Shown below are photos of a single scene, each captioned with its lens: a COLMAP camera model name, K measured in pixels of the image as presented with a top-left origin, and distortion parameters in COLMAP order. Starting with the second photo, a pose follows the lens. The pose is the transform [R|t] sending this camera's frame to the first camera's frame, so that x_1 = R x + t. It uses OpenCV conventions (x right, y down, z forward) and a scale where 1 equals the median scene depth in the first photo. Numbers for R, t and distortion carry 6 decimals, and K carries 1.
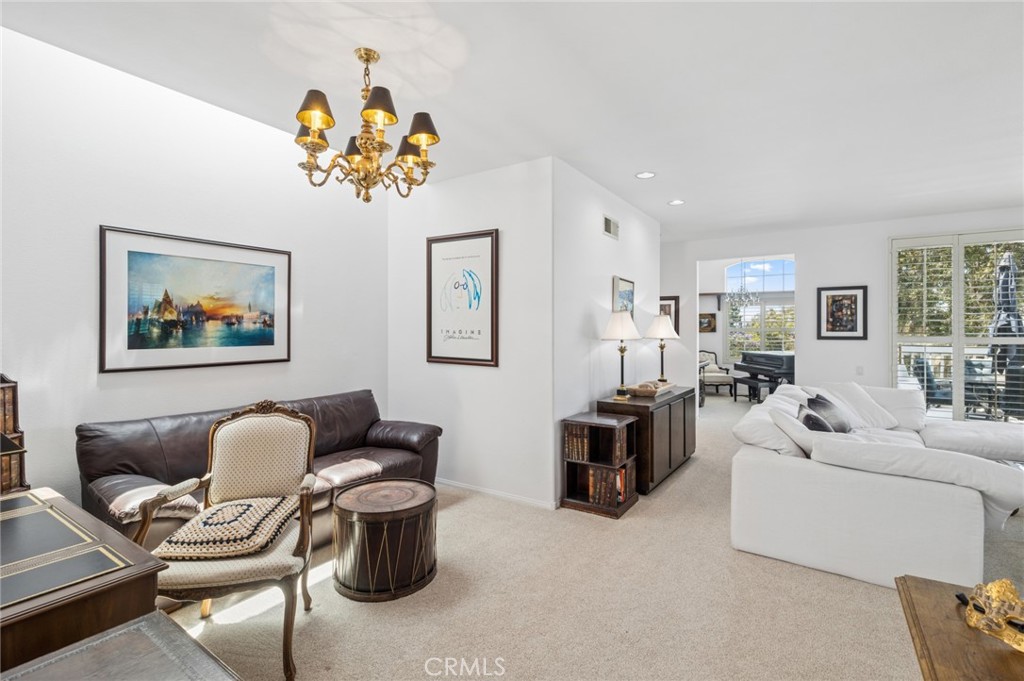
lens RADIAL K [[477.8, 0, 524.3], [0, 477.8, 331.0], [0, 0, 1]] dist [0.013136, -0.003042]
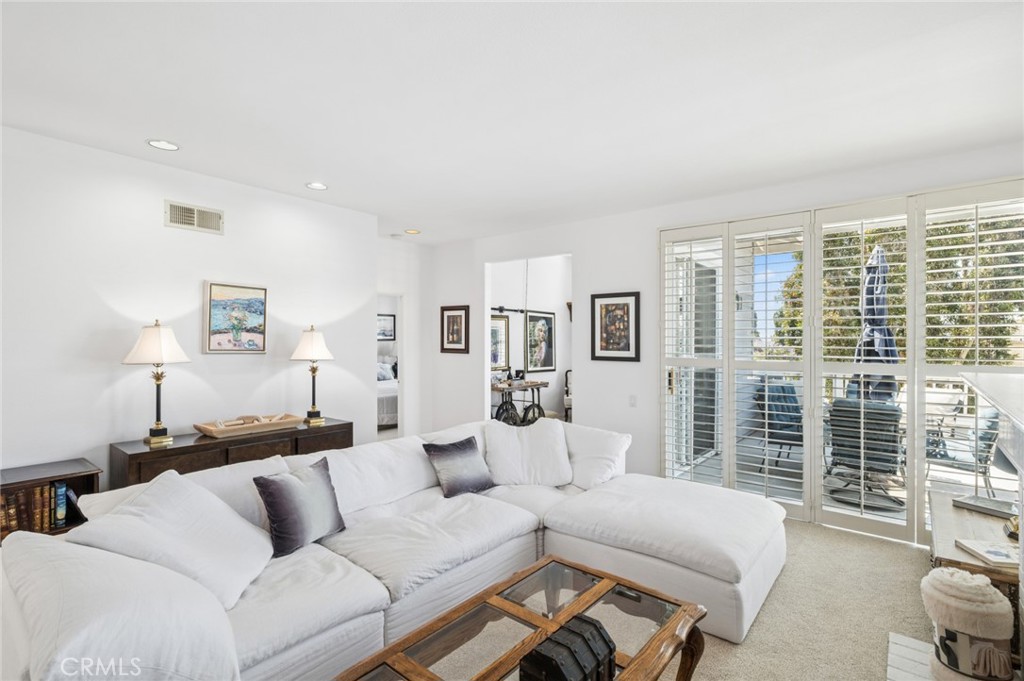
lens RADIAL K [[486.5, 0, 511.8], [0, 486.5, 345.4], [0, 0, 1]] dist [0.003601, 0.000108]
pose [[0.994925, 0.006035, -0.100437, 0.927319], [-0.004979, 0.999930, 0.010764, -0.024280], [0.100495, -0.010209, 0.994885, 0.311764]]
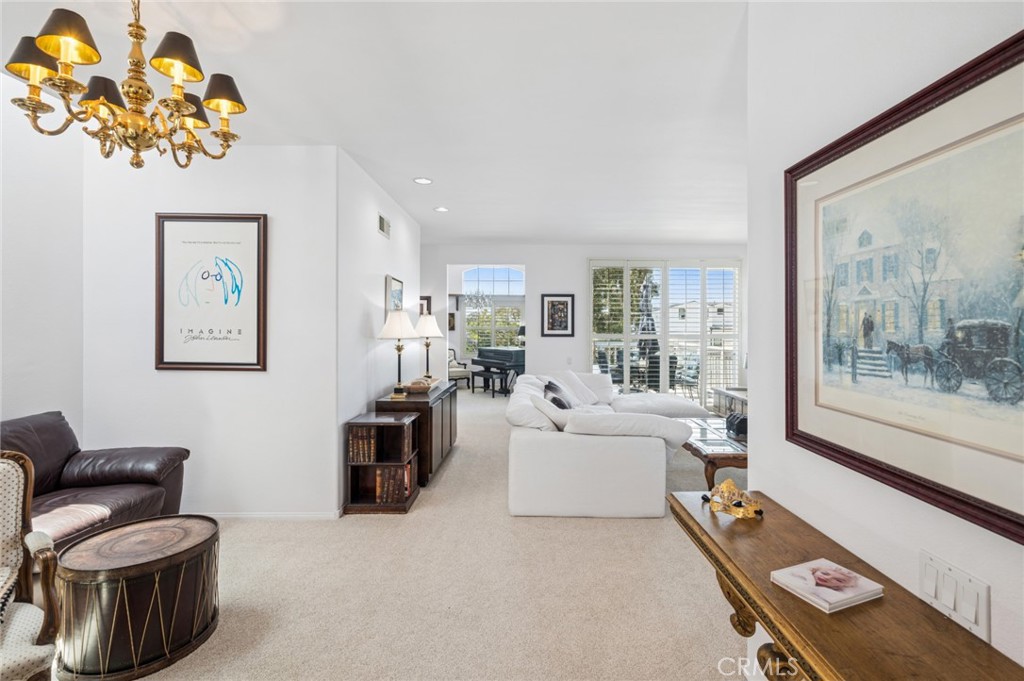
lens RADIAL K [[477.8, 0, 531.5], [0, 477.8, 328.0], [0, 0, 1]] dist [0.013136, -0.003042]
pose [[0.835834, 0.002363, 0.548977, -0.130938], [-0.001871, 0.999997, -0.001456, -0.004078], [-0.548979, 0.000190, 0.835836, -0.006861]]
